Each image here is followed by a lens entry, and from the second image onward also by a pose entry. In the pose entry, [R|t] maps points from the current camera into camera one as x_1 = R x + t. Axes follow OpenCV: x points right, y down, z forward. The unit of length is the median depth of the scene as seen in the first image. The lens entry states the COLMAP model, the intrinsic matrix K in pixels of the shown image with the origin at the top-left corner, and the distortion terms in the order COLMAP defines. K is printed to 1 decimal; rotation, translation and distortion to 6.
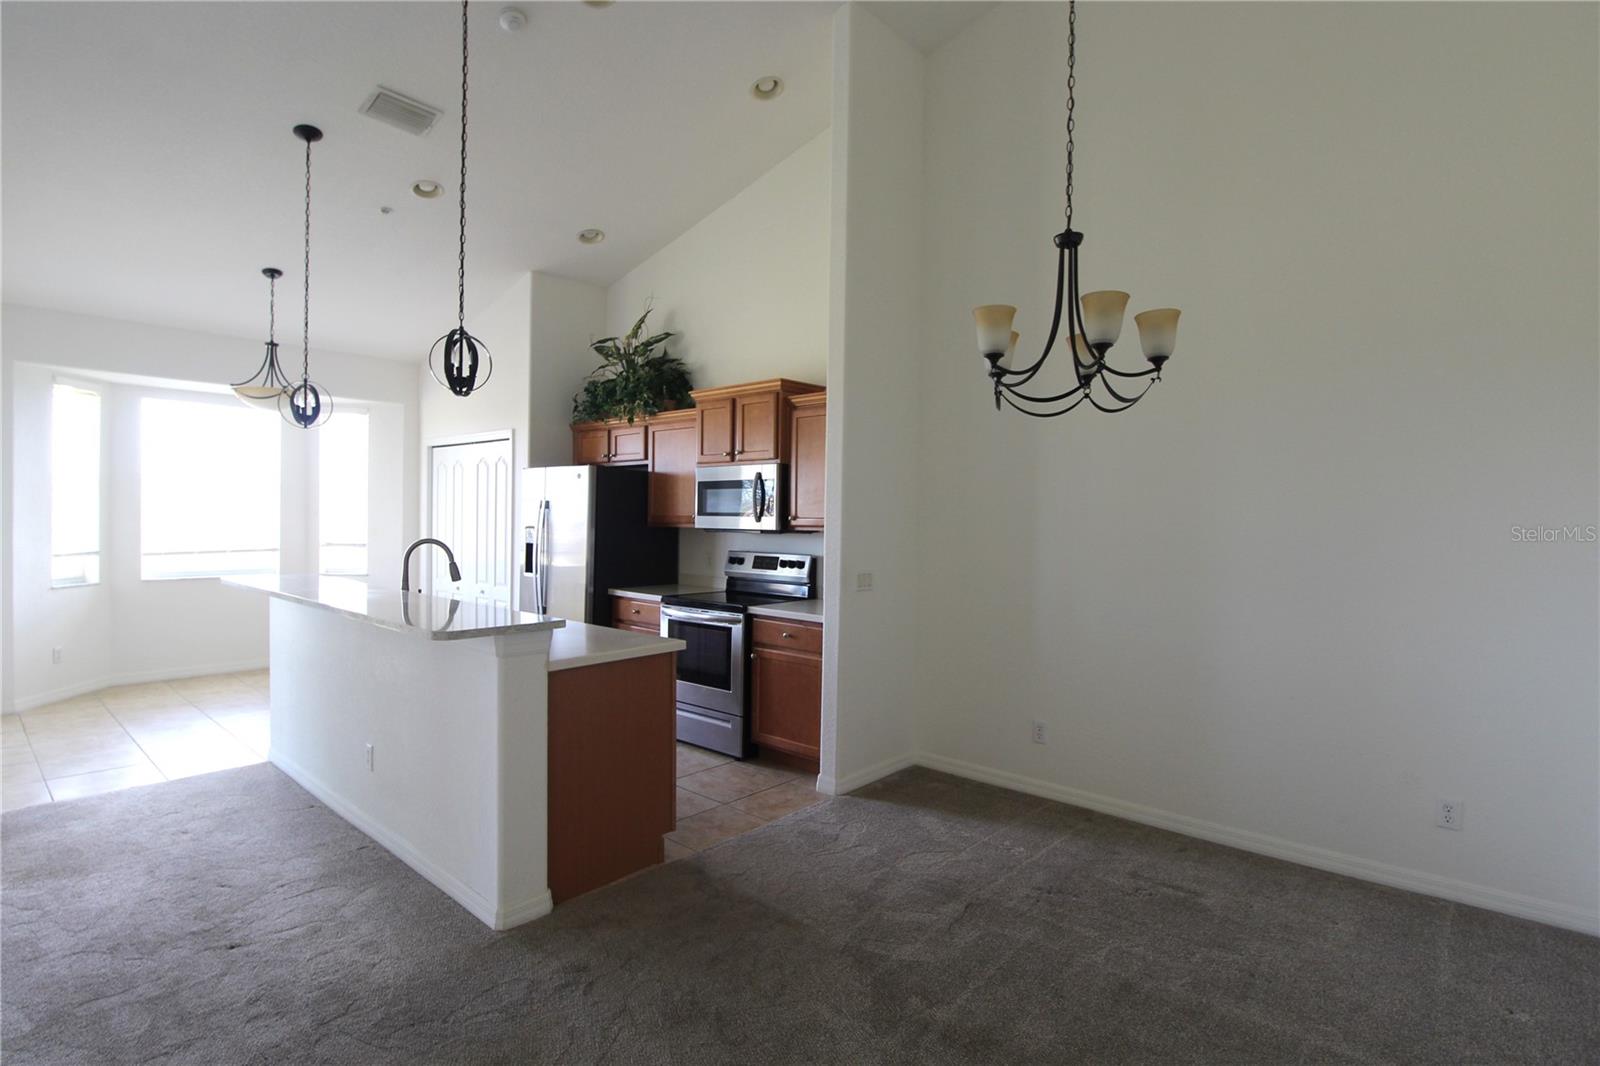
lens RADIAL K [[810.3, 0, 800.0], [0, 810.3, 533.0], [0, 0, 1]] dist [-0.002875, -0.000625]
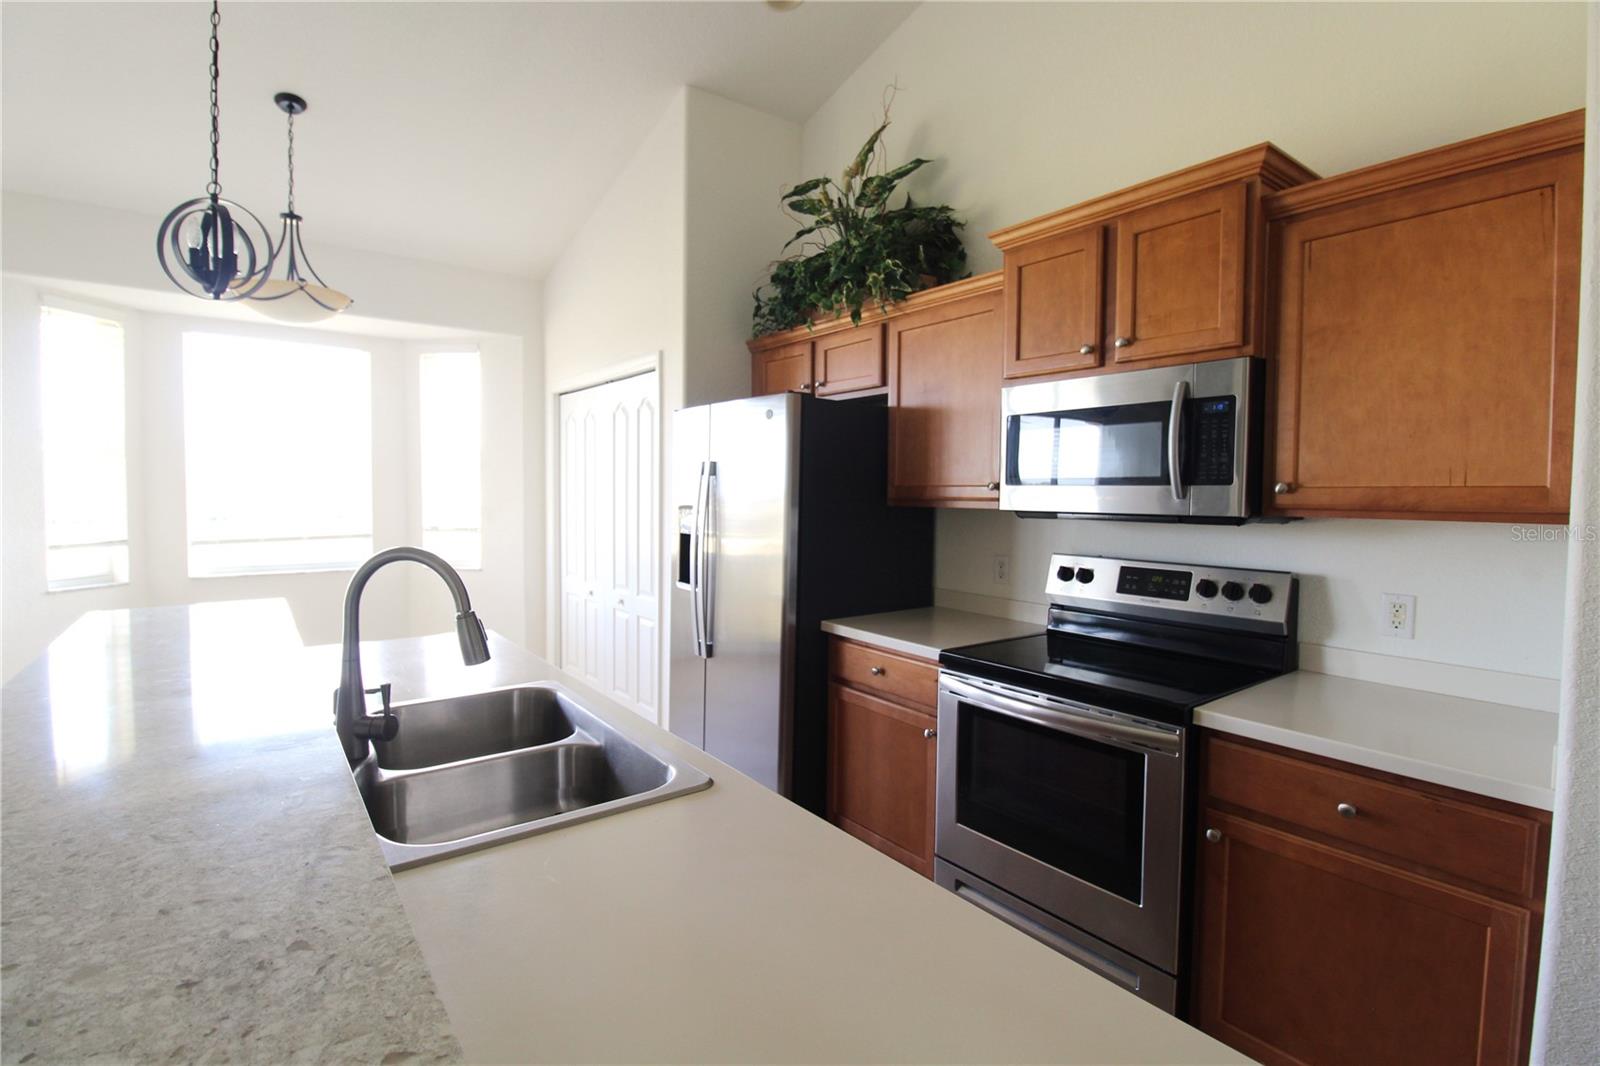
lens RADIAL K [[771.0, 0, 800.0], [0, 771.0, 533.0], [0, 0, 1]] dist [-0.000852, -0.000371]
pose [[0.982249, 0.005509, -0.187503, -0.145826], [0.000852, 0.999427, 0.033829, -0.007420], [0.187582, -0.033388, 0.981681, 0.463721]]
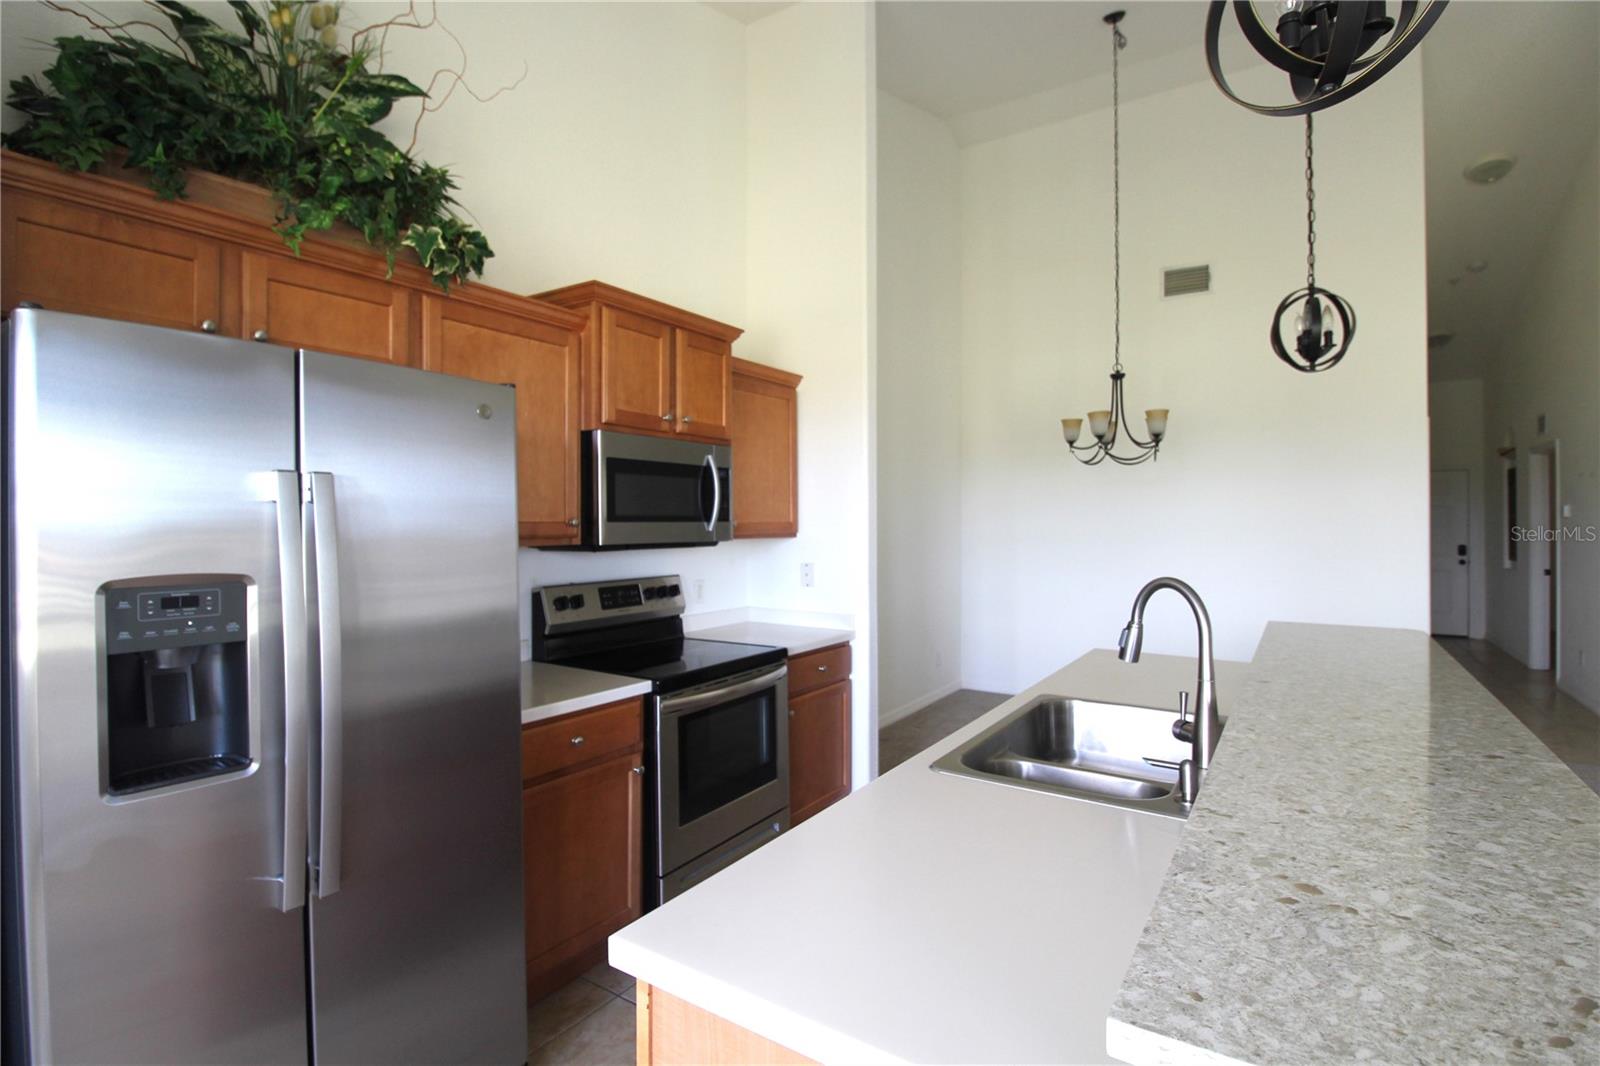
lens RADIAL K [[772.5, 0, 800.0], [0, 772.5, 533.0], [0, 0, 1]] dist [-0.001259, -0.000137]
pose [[-0.163899, -0.025236, 0.986154, -0.578412], [0.031215, 0.999039, 0.030754, -0.023021], [-0.985983, 0.035823, -0.162954, 0.865380]]
